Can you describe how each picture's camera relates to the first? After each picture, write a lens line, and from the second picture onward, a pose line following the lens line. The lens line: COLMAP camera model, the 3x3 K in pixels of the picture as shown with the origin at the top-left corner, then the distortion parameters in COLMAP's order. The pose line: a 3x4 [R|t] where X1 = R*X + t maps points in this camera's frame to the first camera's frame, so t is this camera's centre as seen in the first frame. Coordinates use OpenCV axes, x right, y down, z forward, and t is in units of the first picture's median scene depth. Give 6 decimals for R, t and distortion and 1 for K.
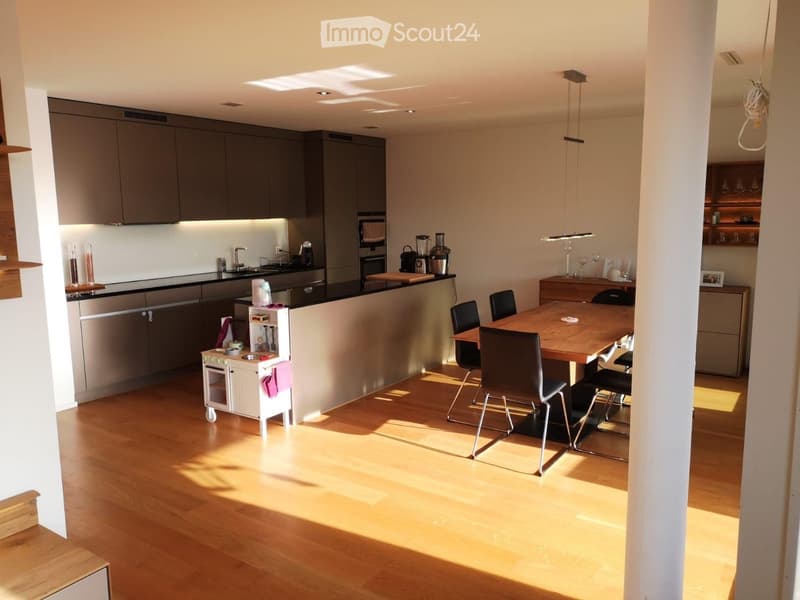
lens RADIAL K [[629.5, 0, 401.3], [0, 629.5, 303.3], [0, 0, 1]] dist [0.027335, -0.012537]
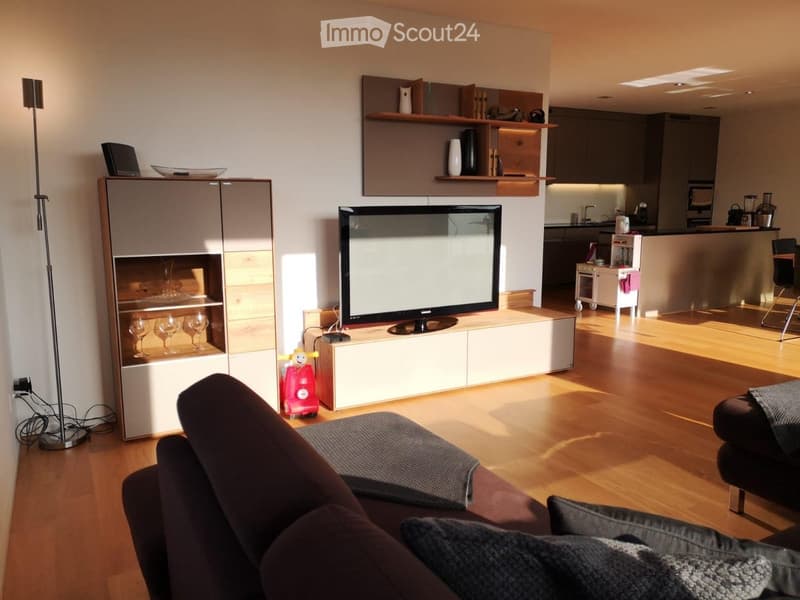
lens RADIAL K [[629.5, 0, 391.6], [0, 629.5, 295.6], [0, 0, 1]] dist [0.027335, -0.012537]
pose [[0.890568, 0.079185, -0.447904, -0.020790], [-0.077641, 0.996742, 0.021841, 0.119037], [0.448174, 0.015325, 0.893815, -0.422082]]
